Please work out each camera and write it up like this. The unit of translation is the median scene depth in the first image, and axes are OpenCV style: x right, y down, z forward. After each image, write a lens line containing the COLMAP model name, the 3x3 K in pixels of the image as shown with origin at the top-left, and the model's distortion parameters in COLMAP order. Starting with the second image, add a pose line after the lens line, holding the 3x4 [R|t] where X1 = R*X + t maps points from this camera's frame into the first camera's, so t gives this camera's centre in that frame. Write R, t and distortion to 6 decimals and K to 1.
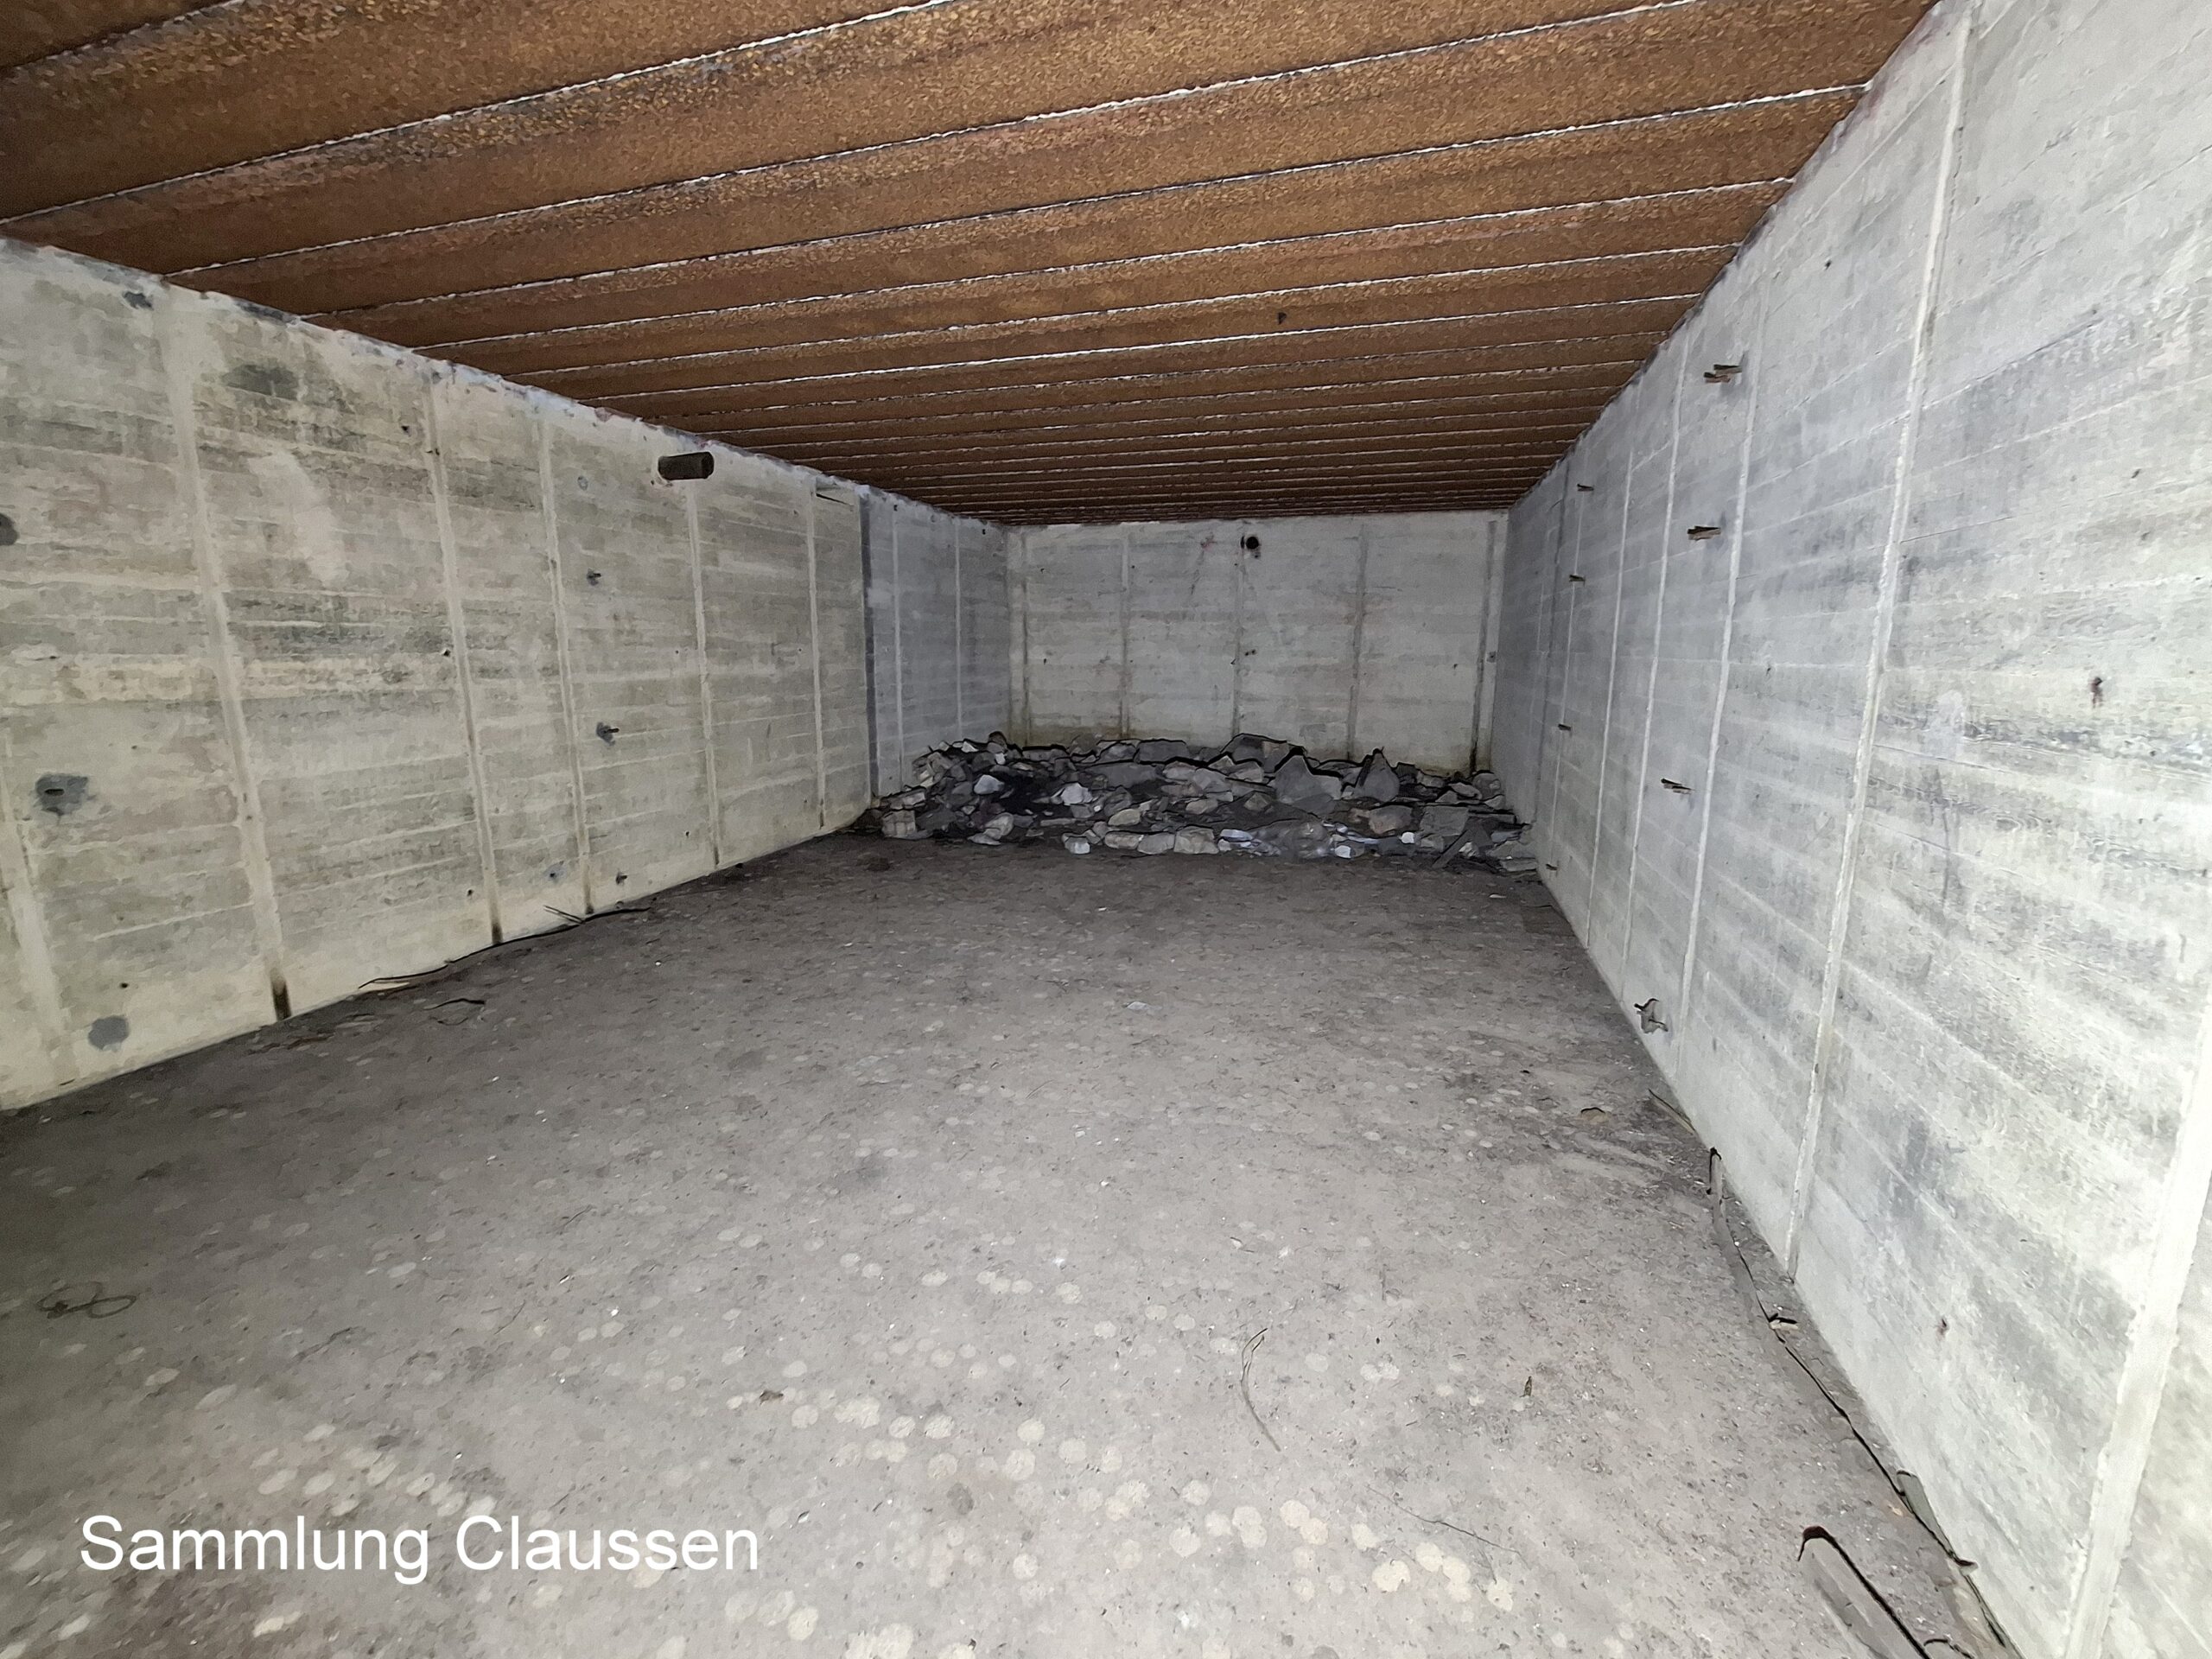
lens RADIAL K [[889.8, 0, 1100.4], [0, 889.8, 829.9], [0, 0, 1]] dist [0.004380, 0.001176]
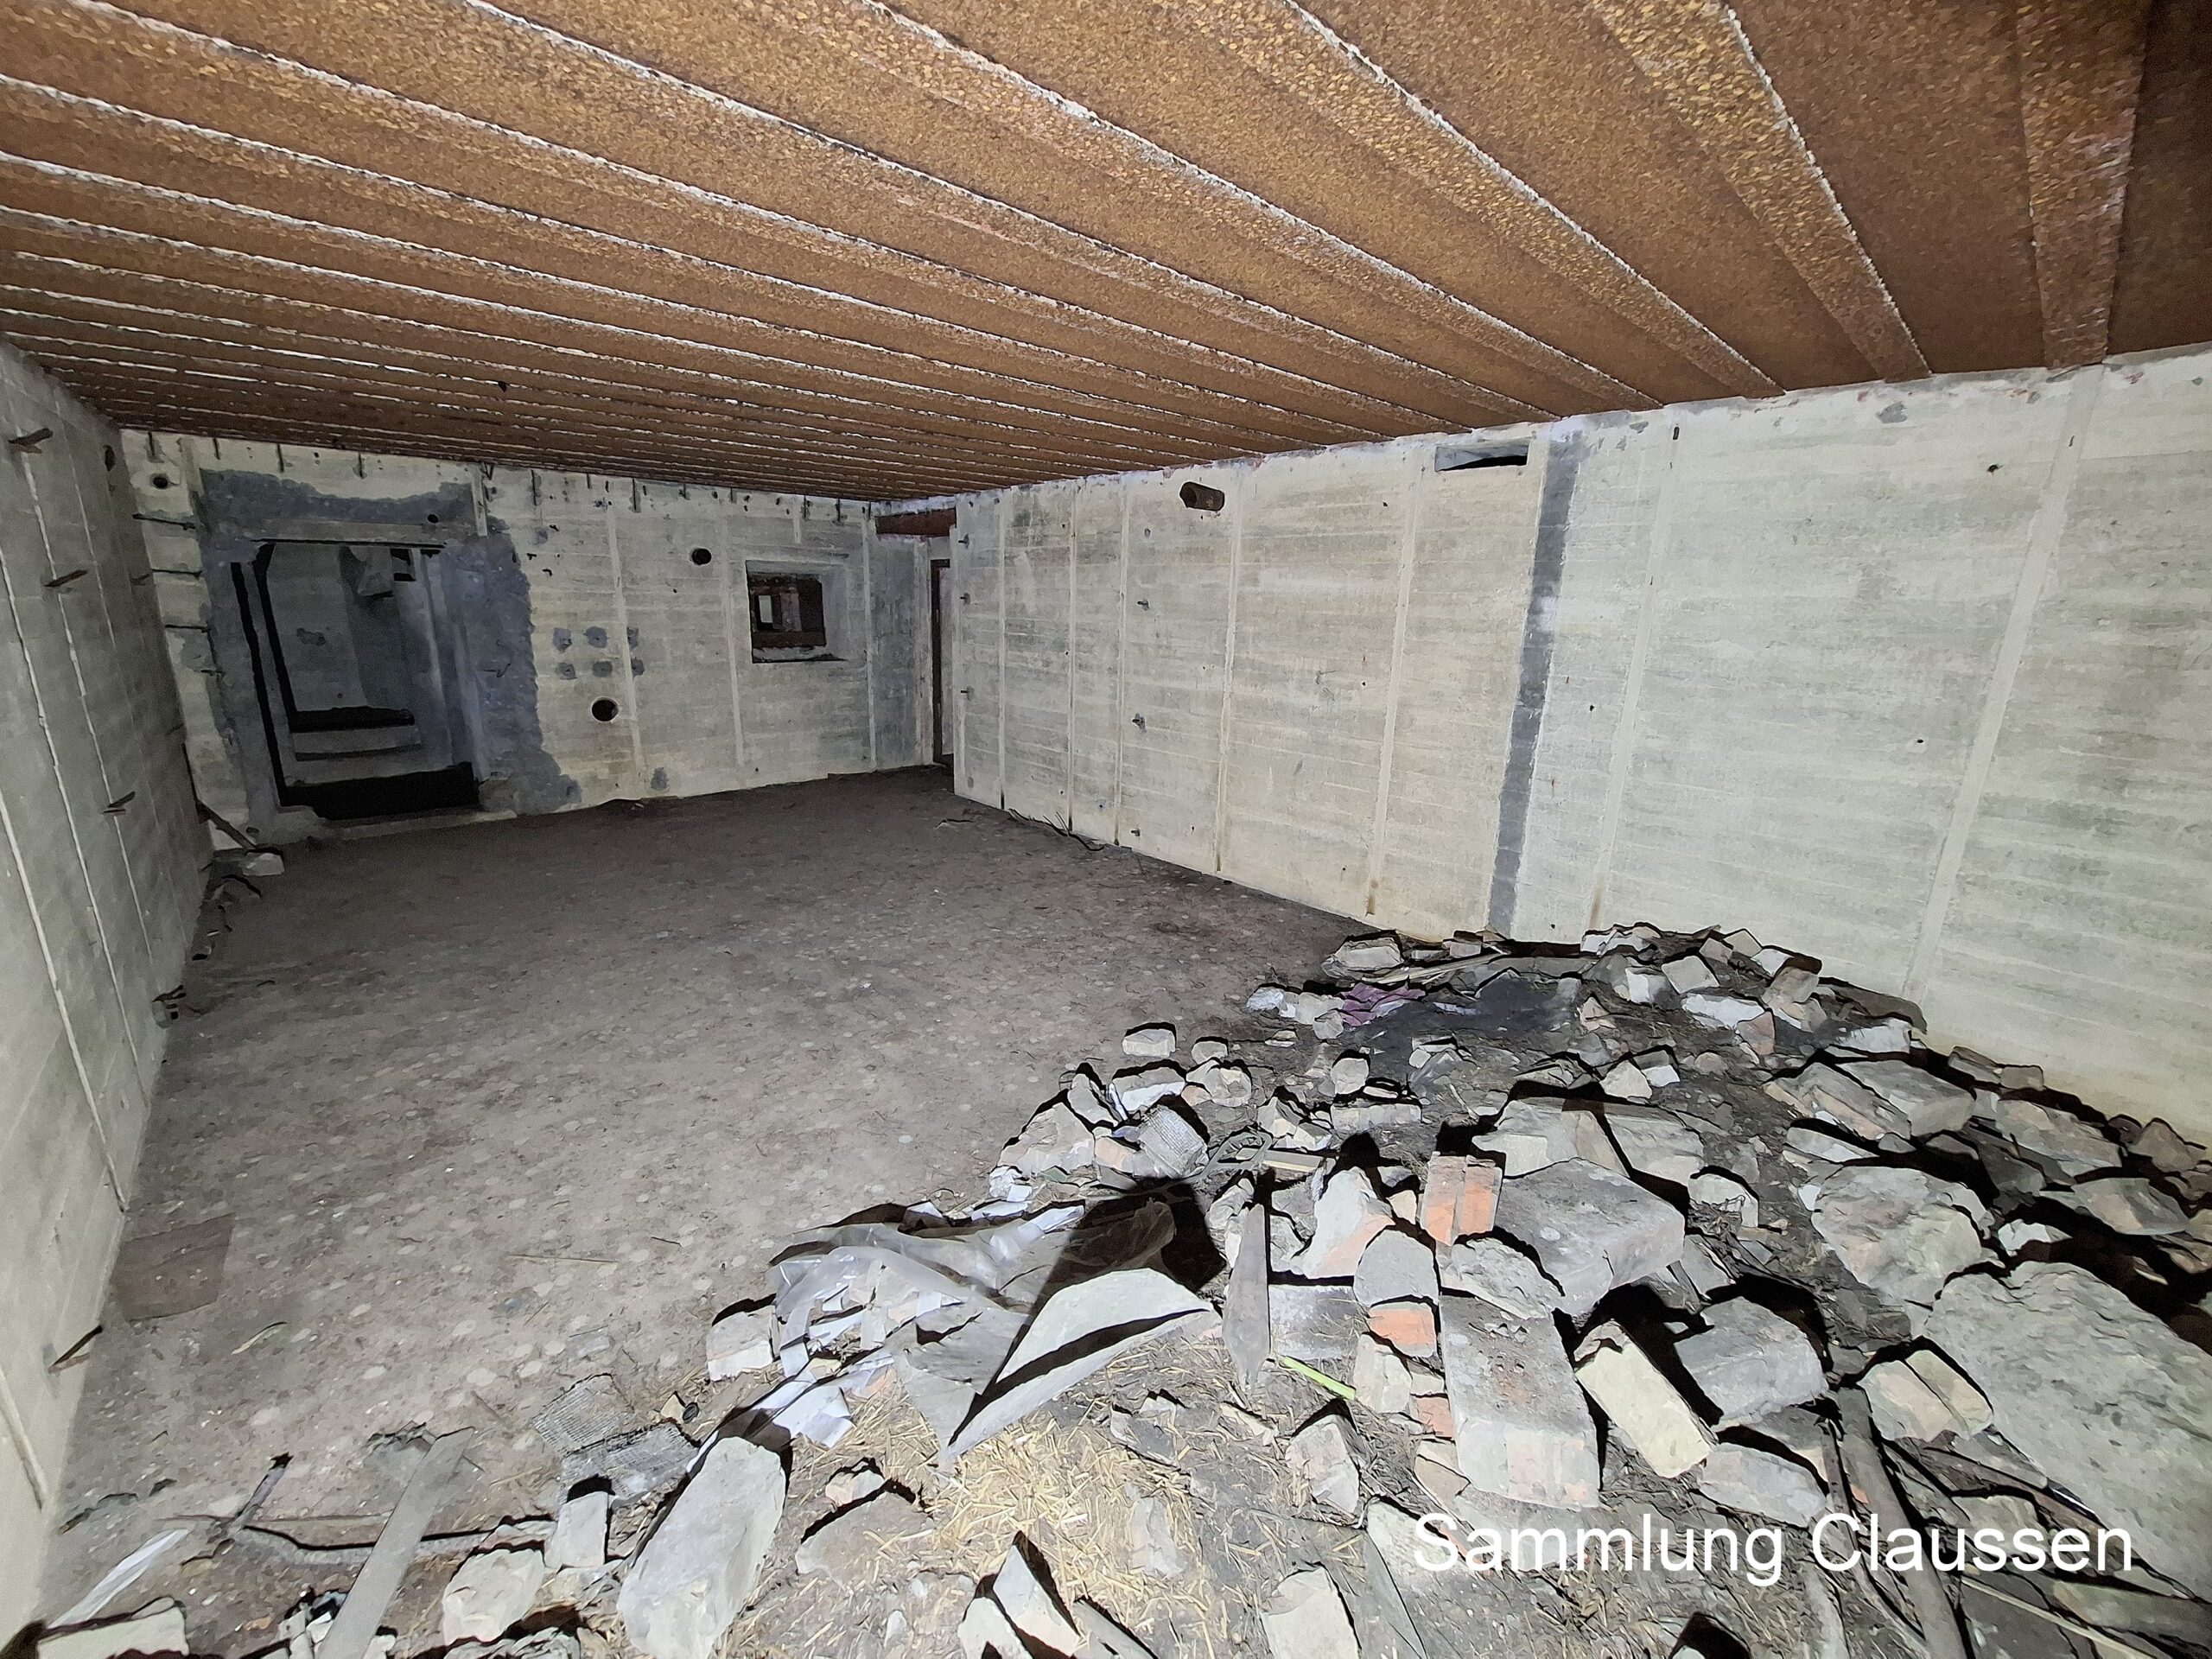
lens RADIAL K [[889.8, 0, 1102.7], [0, 889.8, 817.8], [0, 0, 1]] dist [0.004380, 0.001176]
pose [[-0.497548, 0.203626, -0.843198, 0.596380], [-0.199864, 0.918992, 0.339864, -0.408137], [0.844097, 0.337623, -0.416546, 1.527226]]
